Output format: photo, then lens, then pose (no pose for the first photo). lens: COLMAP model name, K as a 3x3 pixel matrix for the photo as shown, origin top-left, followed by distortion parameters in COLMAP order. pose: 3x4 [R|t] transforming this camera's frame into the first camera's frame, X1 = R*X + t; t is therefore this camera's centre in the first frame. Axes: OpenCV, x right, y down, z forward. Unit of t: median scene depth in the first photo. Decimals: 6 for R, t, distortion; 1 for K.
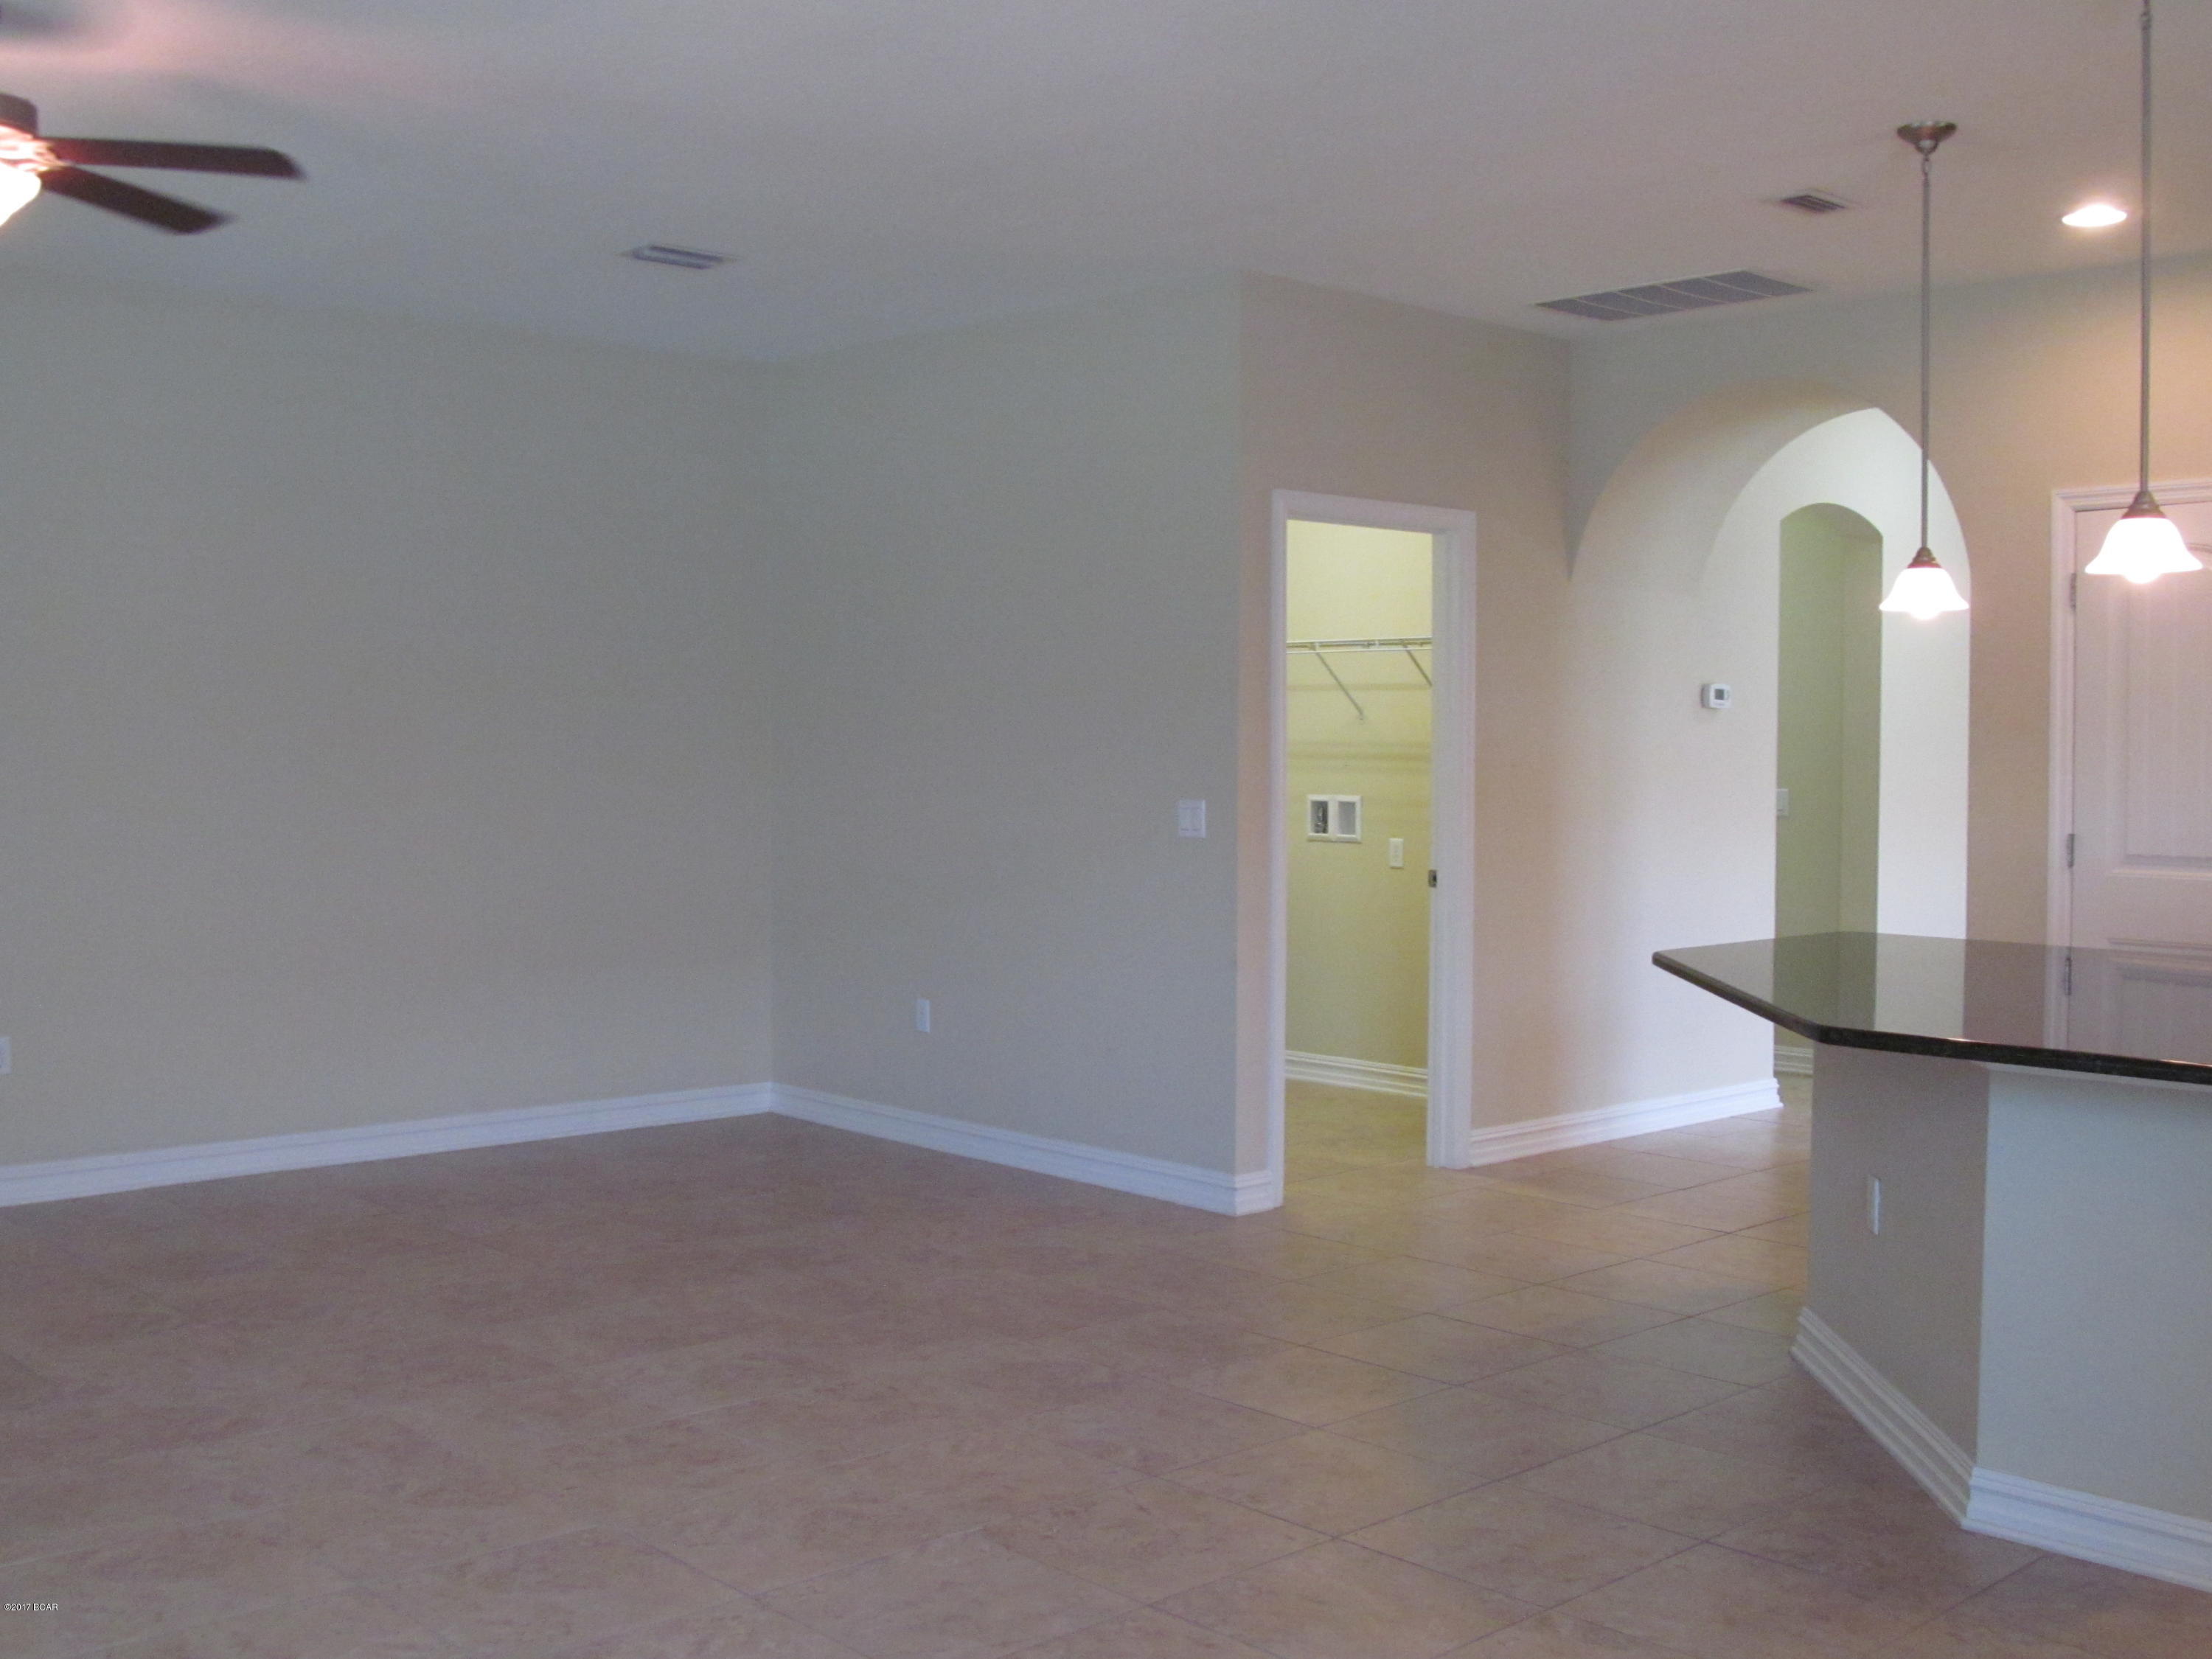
lens RADIAL K [[2286.0, 0, 1107.8], [0, 2286.0, 827.8], [0, 0, 1]] dist [-0.073979, 0.000000]
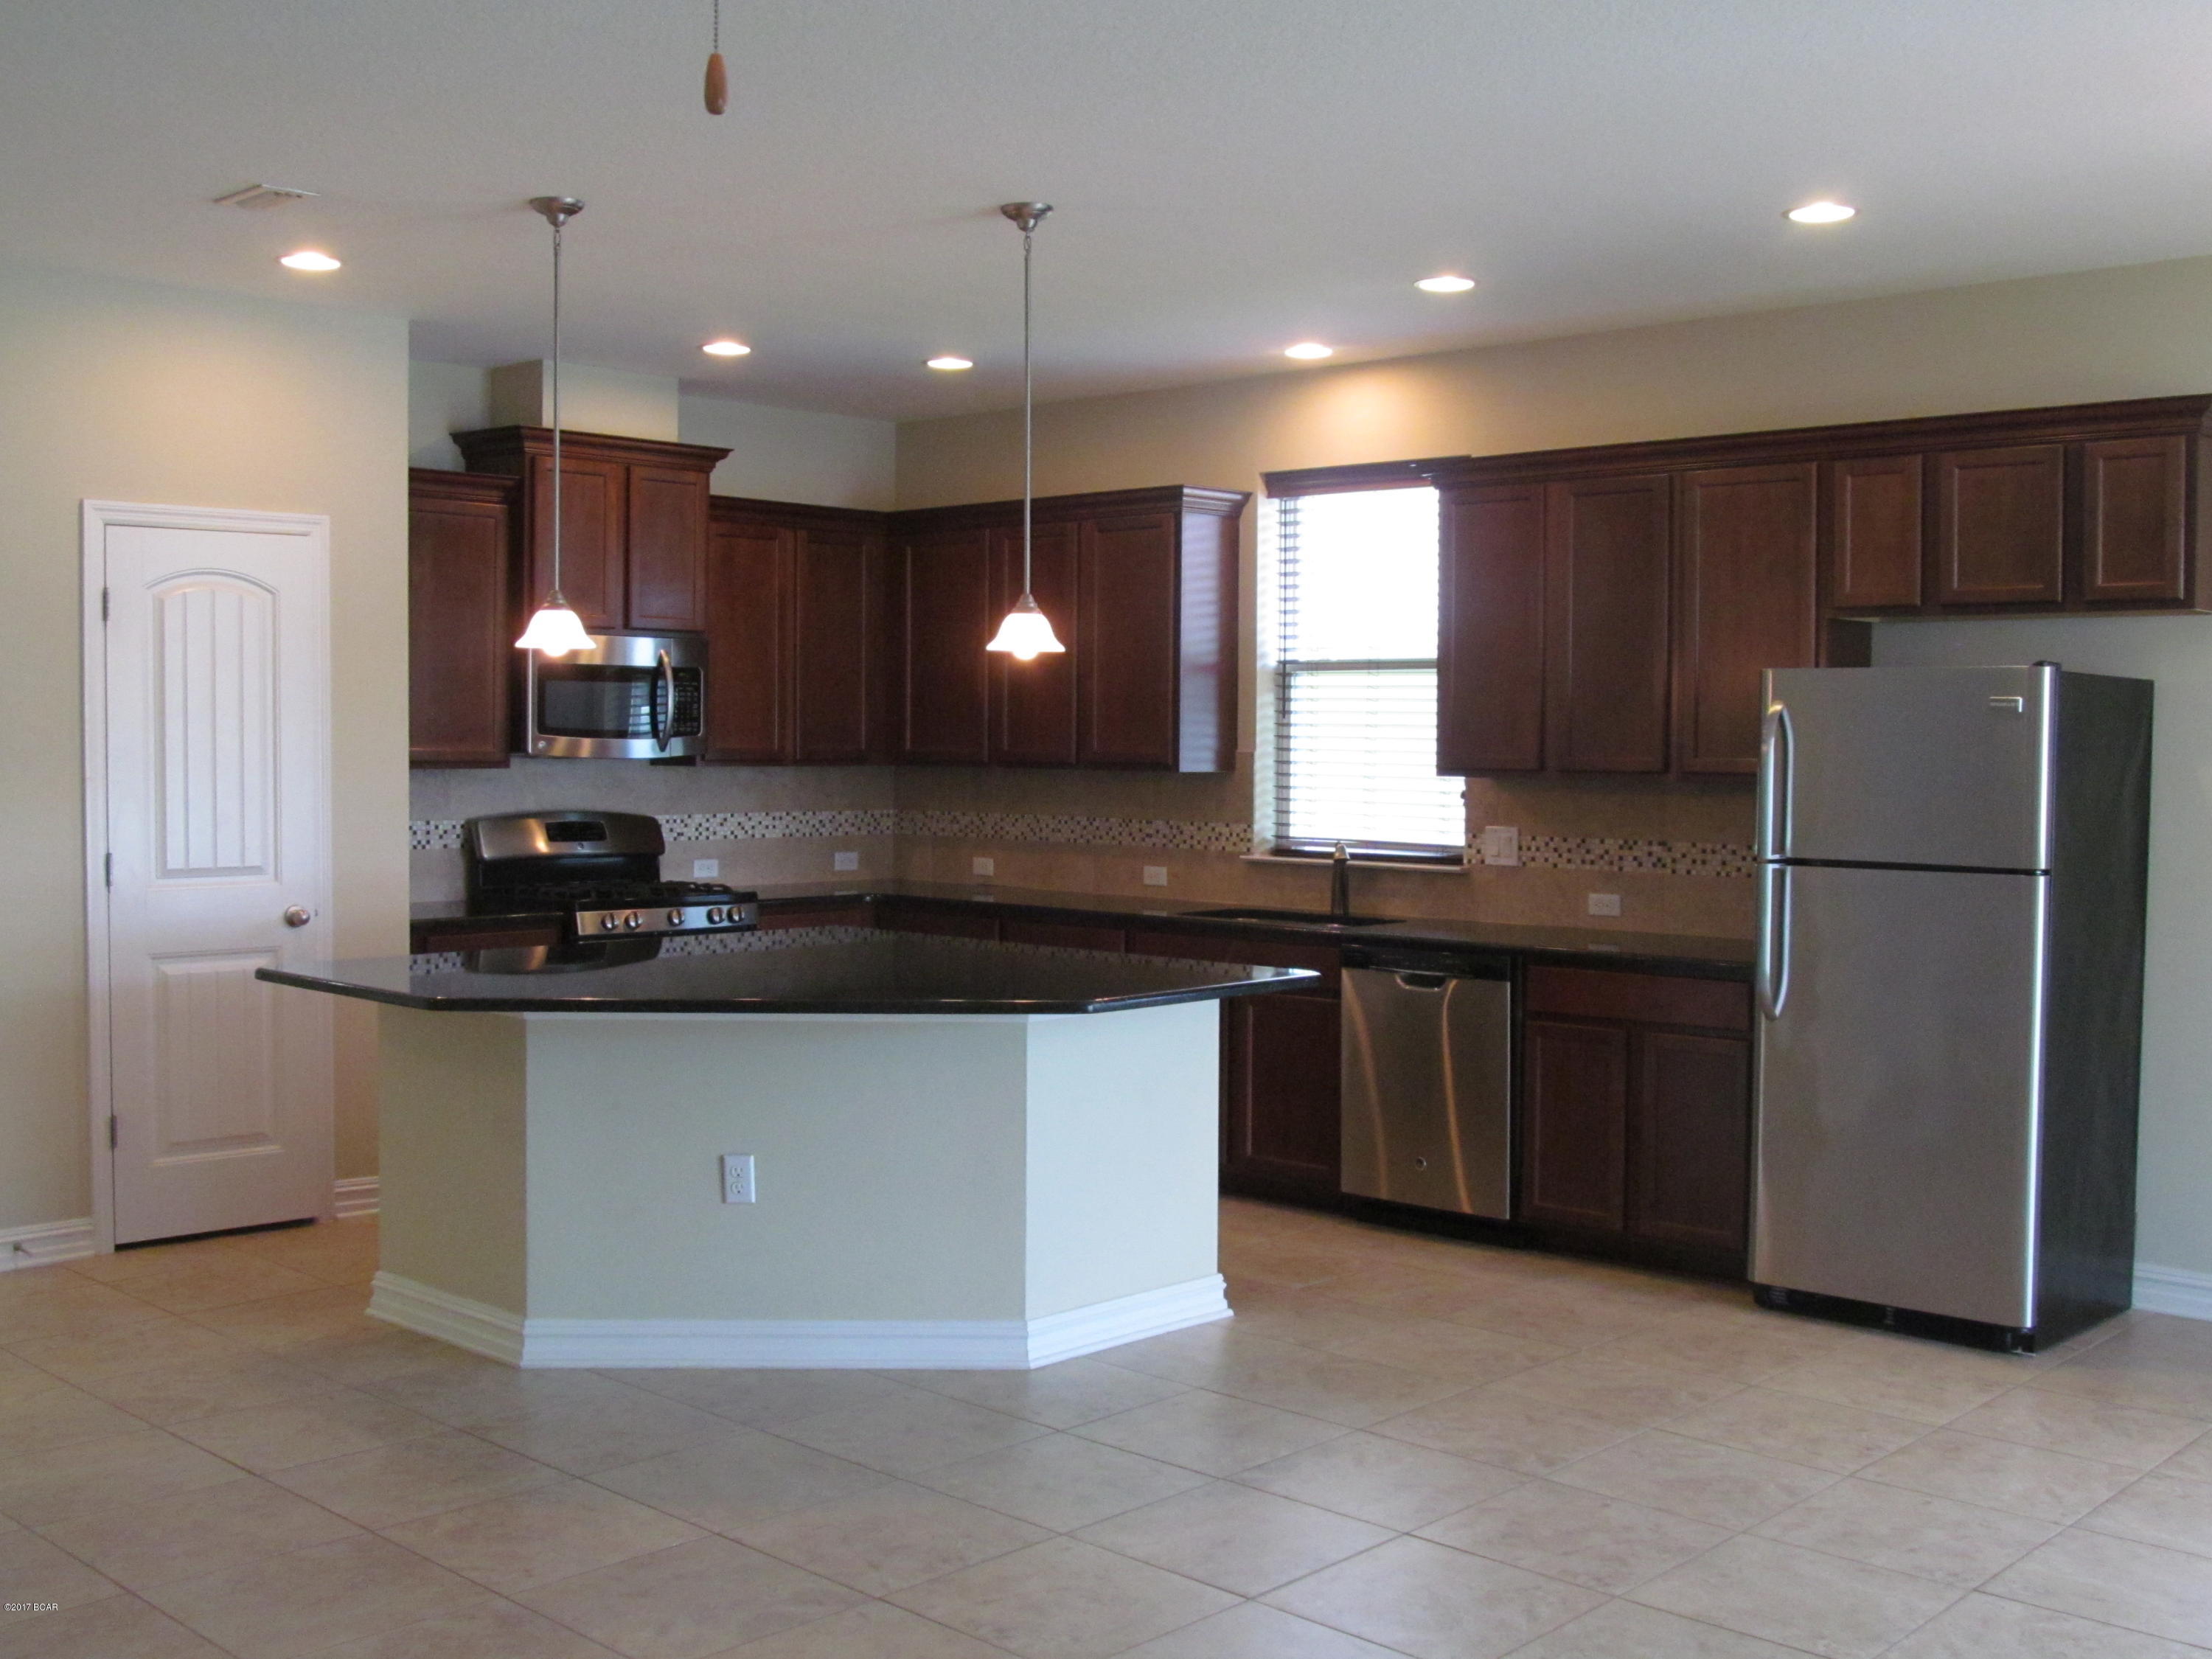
lens RADIAL K [[2286.0, 0, 1107.4], [0, 2286.0, 832.6], [0, 0, 1]] dist [-0.073979, 0.000000]
pose [[-0.051452, -0.050122, 0.997417, -0.815421], [0.030447, 0.998197, 0.051732, -0.062390], [-0.998211, 0.033030, -0.049833, 0.874292]]
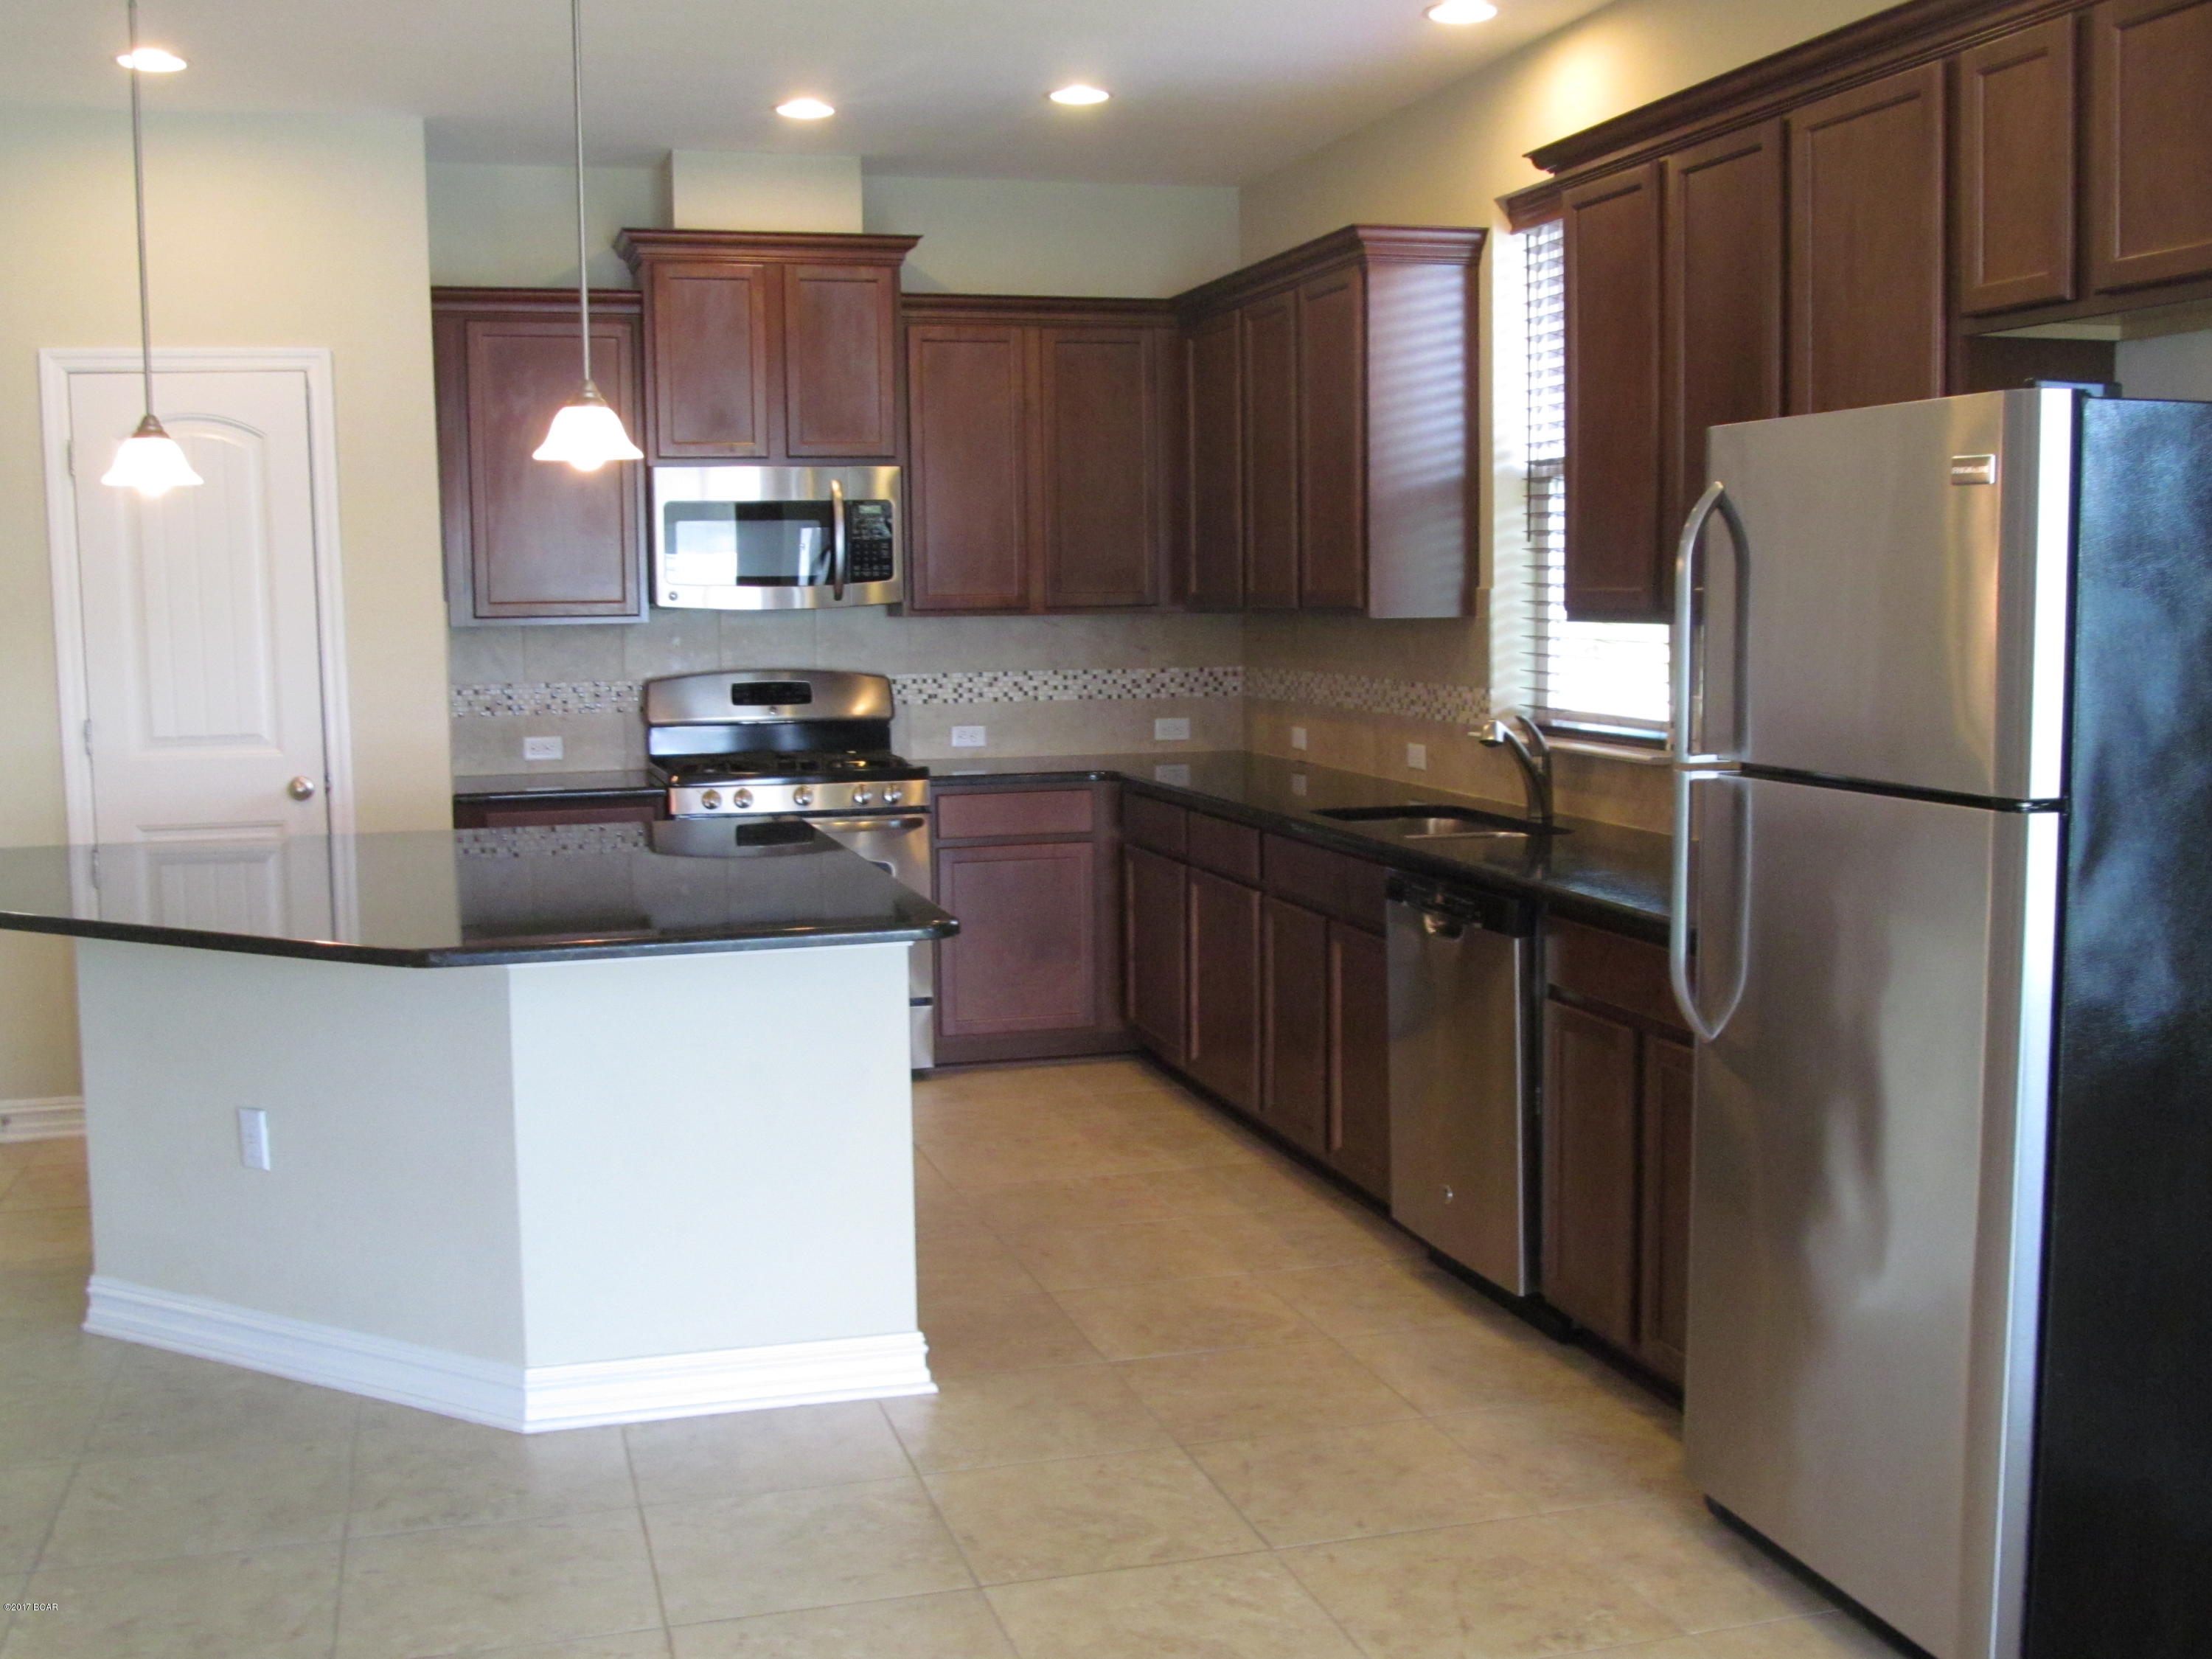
lens RADIAL K [[2286.0, 0, 1095.3], [0, 2286.0, 839.6], [0, 0, 1]] dist [-0.073979, 0.000000]
pose [[0.459117, -0.111206, 0.881388, -0.301243], [0.050198, 0.993796, 0.099241, -0.028169], [-0.886956, -0.001319, 0.461851, 0.278121]]
